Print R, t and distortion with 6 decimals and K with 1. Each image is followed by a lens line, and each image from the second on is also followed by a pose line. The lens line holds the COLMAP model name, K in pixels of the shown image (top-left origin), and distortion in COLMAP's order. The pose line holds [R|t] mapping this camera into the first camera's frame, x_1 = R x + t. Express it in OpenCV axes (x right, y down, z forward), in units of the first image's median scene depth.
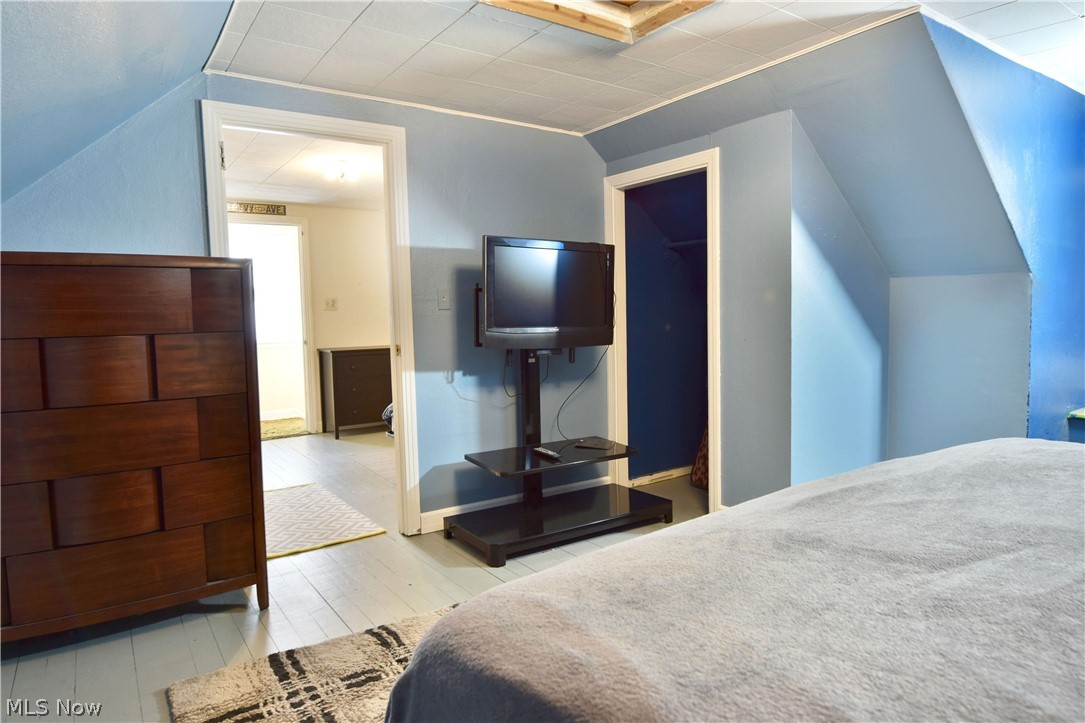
lens RADIAL K [[661.8, 0, 536.6], [0, 661.8, 359.7], [0, 0, 1]] dist [-0.012718, -0.005742]
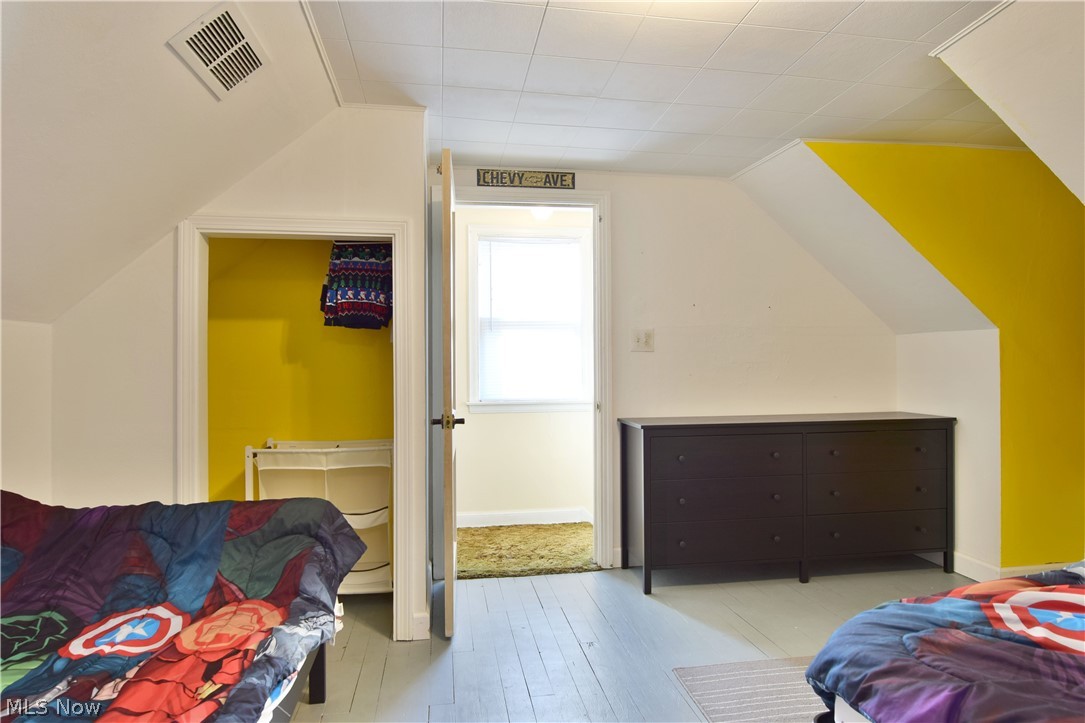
lens RADIAL K [[661.8, 0, 543.9], [0, 661.8, 361.9], [0, 0, 1]] dist [-0.012718, -0.005742]
pose [[0.906070, 0.010504, -0.422997, -0.164420], [-0.043424, 0.996722, -0.068264, -0.025216], [0.420893, 0.080220, 0.903556, 0.500268]]
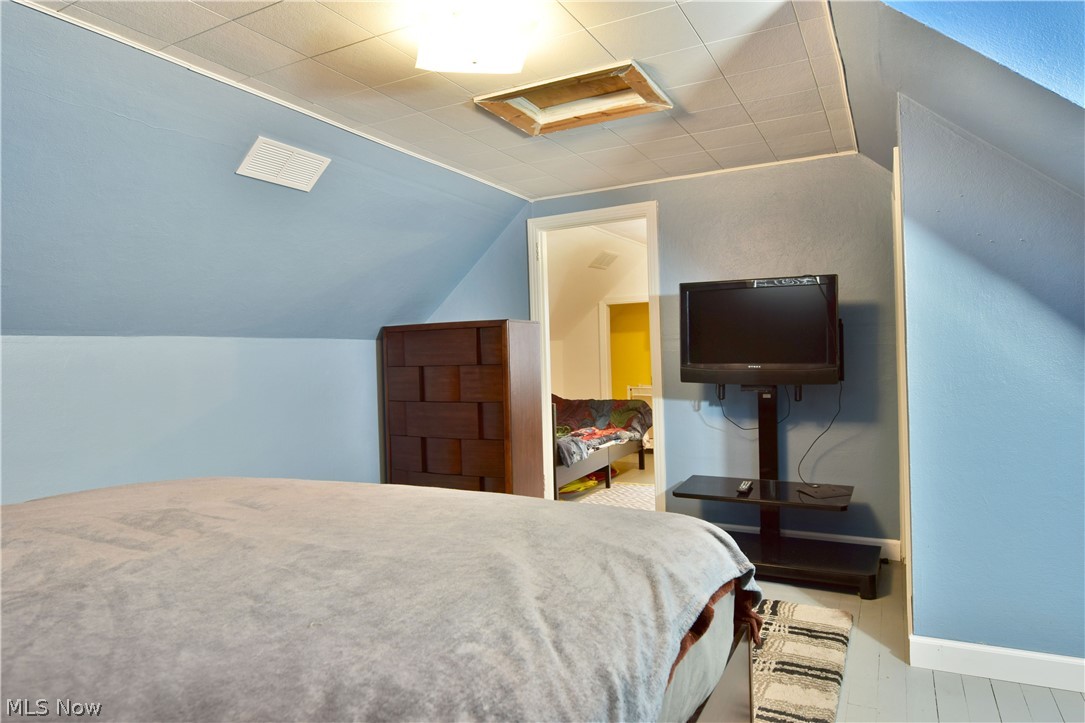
lens RADIAL K [[661.8, 0, 539.5], [0, 661.8, 359.7], [0, 0, 1]] dist [-0.012718, -0.005742]
pose [[0.459883, 0.015705, -0.887841, 0.450689], [-0.042436, 0.999090, -0.004308, -0.021948], [0.886965, 0.039658, 0.460131, 0.140039]]
